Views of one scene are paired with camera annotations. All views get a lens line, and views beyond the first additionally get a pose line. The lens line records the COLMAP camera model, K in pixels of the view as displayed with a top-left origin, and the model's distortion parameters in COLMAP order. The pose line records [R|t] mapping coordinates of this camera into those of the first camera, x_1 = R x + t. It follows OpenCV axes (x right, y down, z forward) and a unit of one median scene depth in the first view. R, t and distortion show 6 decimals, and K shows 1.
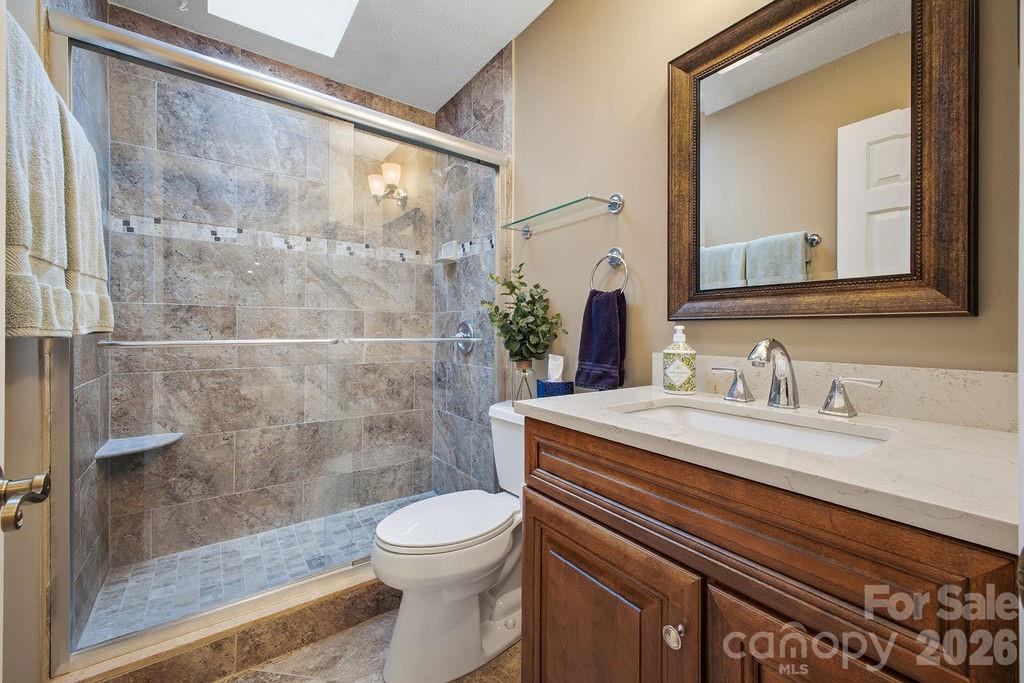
lens RADIAL K [[408.3, 0, 509.0], [0, 408.3, 324.3], [0, 0, 1]] dist [0.001632, 0.000277]
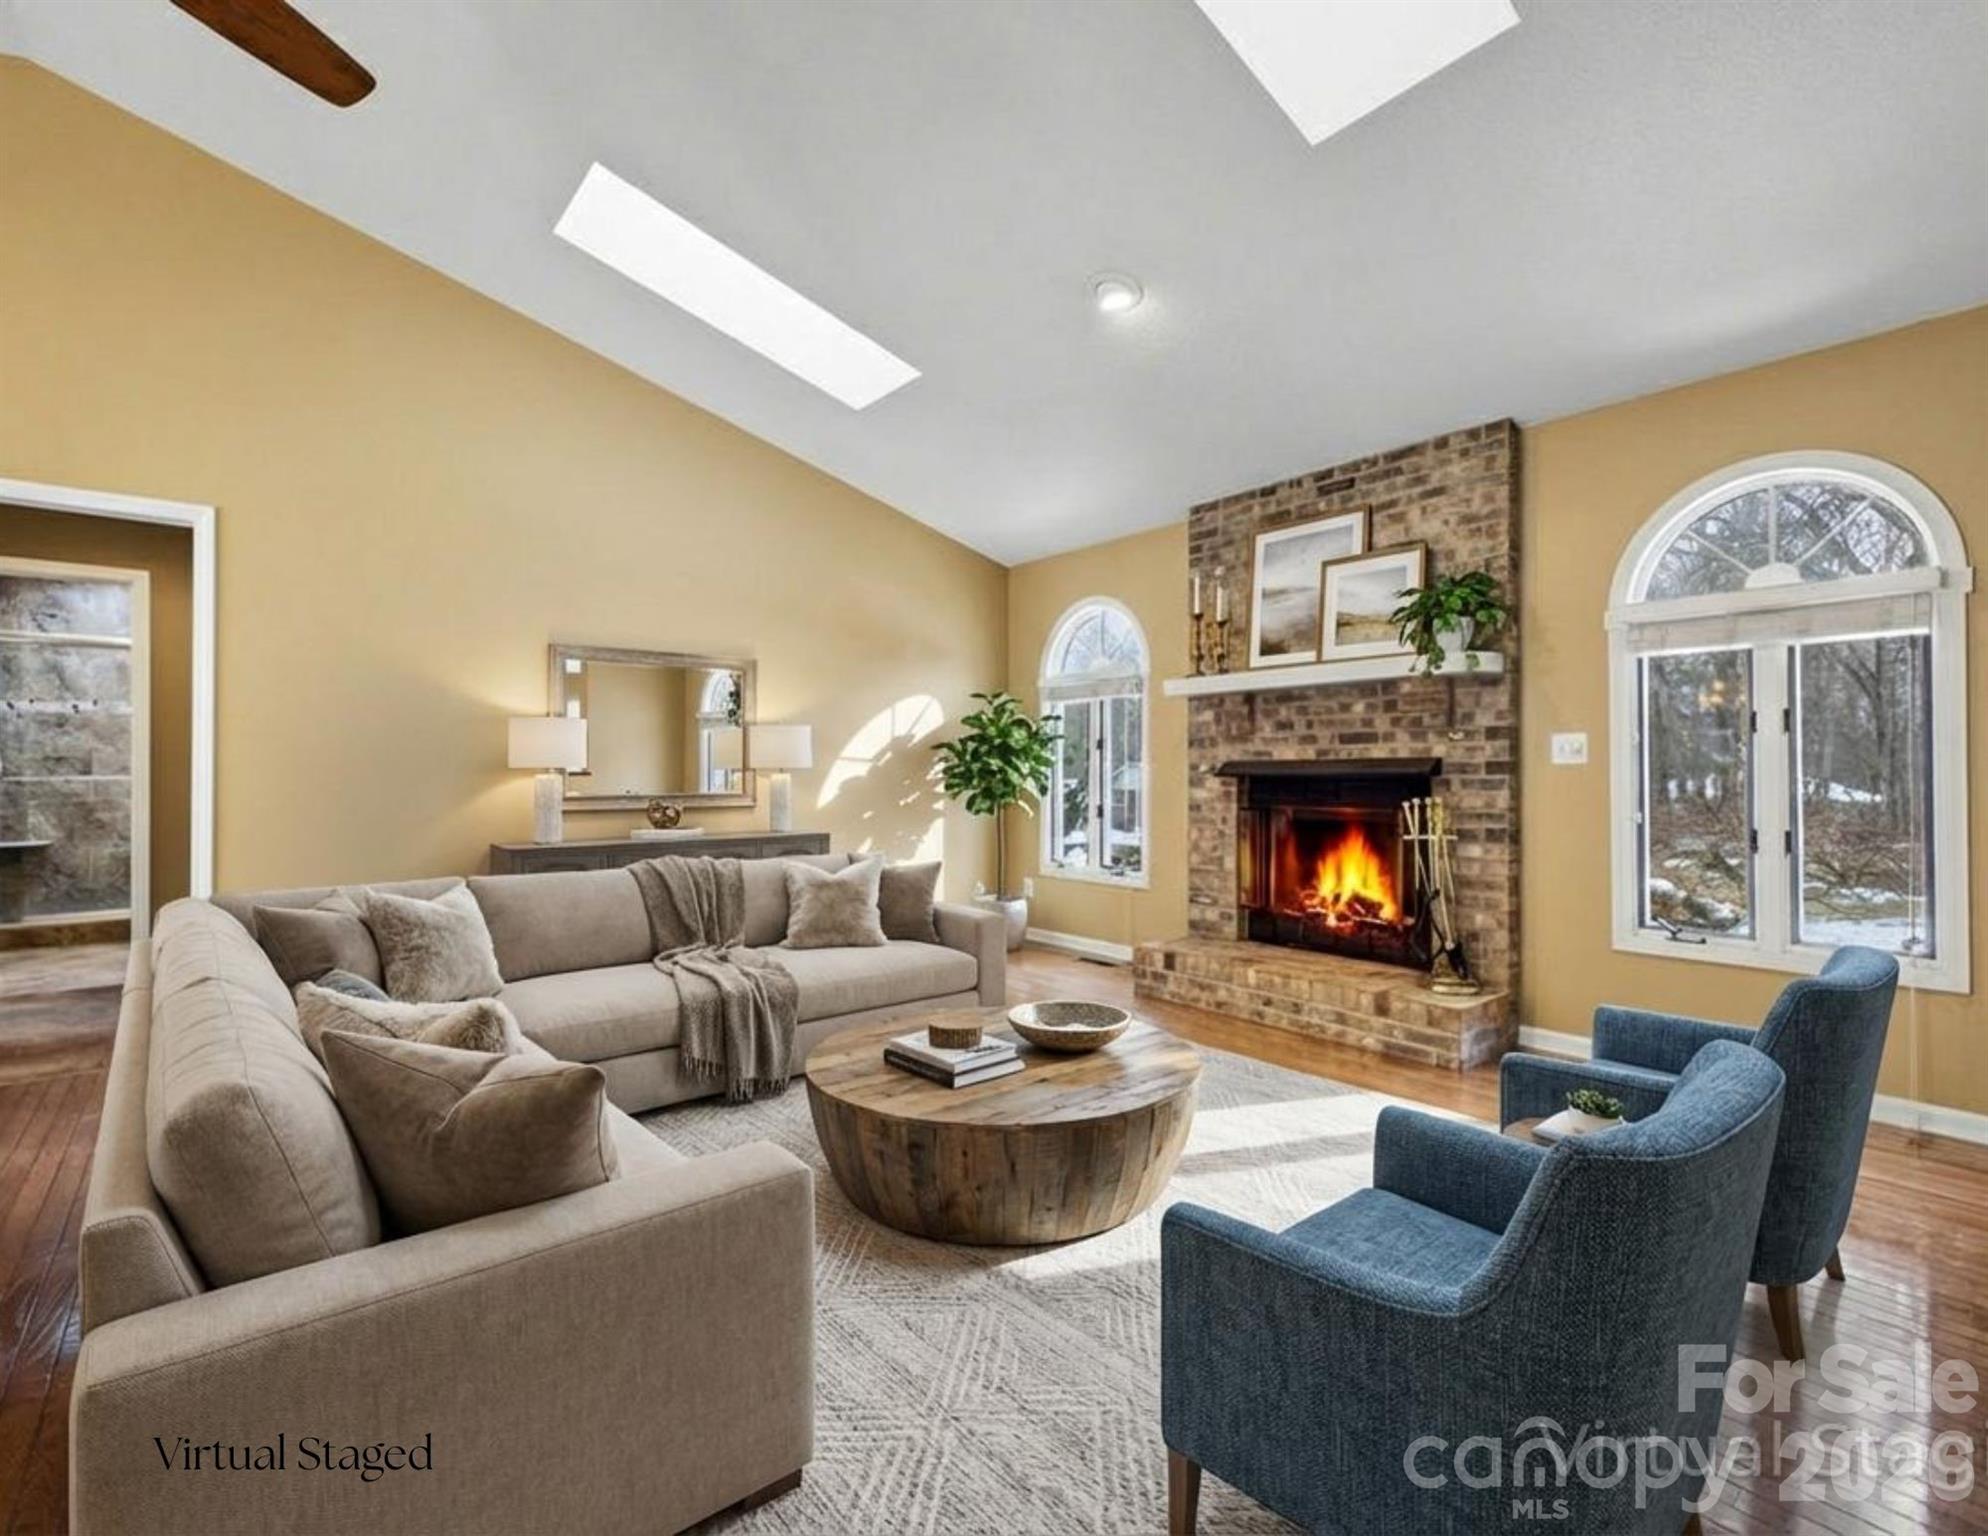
lens RADIAL K [[926.9, 0, 981.9], [0, 926.9, 769.8], [0, 0, 1]] dist [0.002581, 0.000892]
pose [[0.998657, -0.005639, 0.051496, 2.446492], [0.005353, 0.999970, 0.005674, 0.001683], [-0.051526, -0.005390, 0.998657, -2.589959]]
